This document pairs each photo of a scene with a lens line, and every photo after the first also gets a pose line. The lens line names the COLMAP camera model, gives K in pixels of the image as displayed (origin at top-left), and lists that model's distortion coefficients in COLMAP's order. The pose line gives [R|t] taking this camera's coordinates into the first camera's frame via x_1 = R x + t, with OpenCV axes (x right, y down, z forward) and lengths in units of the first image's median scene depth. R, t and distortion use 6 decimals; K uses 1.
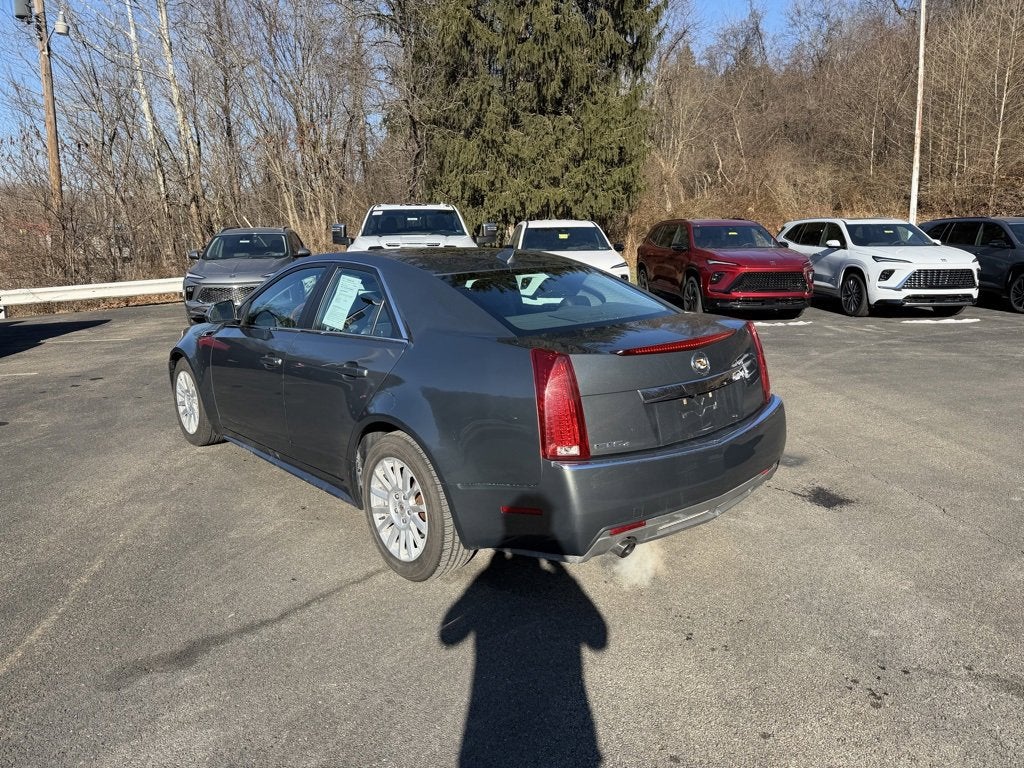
lens RADIAL K [[728.6, 0, 528.0], [0, 728.6, 411.4], [0, 0, 1]] dist [0.003858, -0.009340]
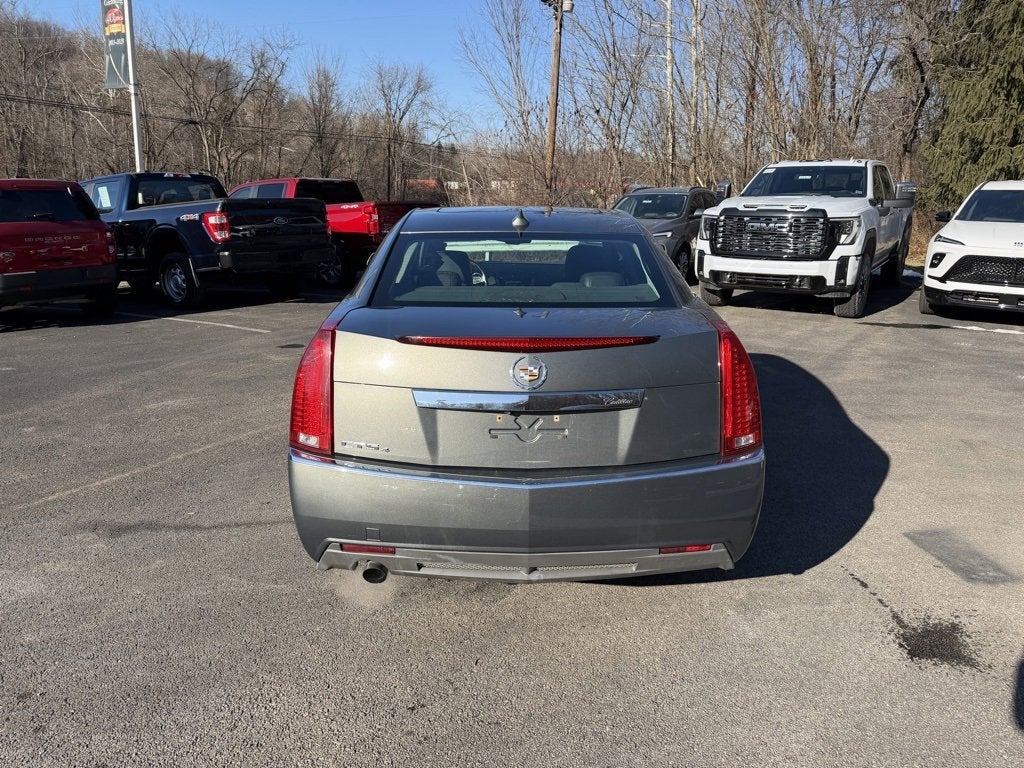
lens RADIAL K [[715.4, 0, 478.2], [0, 715.4, 401.3], [0, 0, 1]] dist [0.020937, -0.026135]
pose [[0.749686, 0.204499, -0.629405, 0.144793], [-0.176392, 0.978400, 0.107790, -0.023550], [0.637853, 0.030214, 0.769566, 0.089948]]
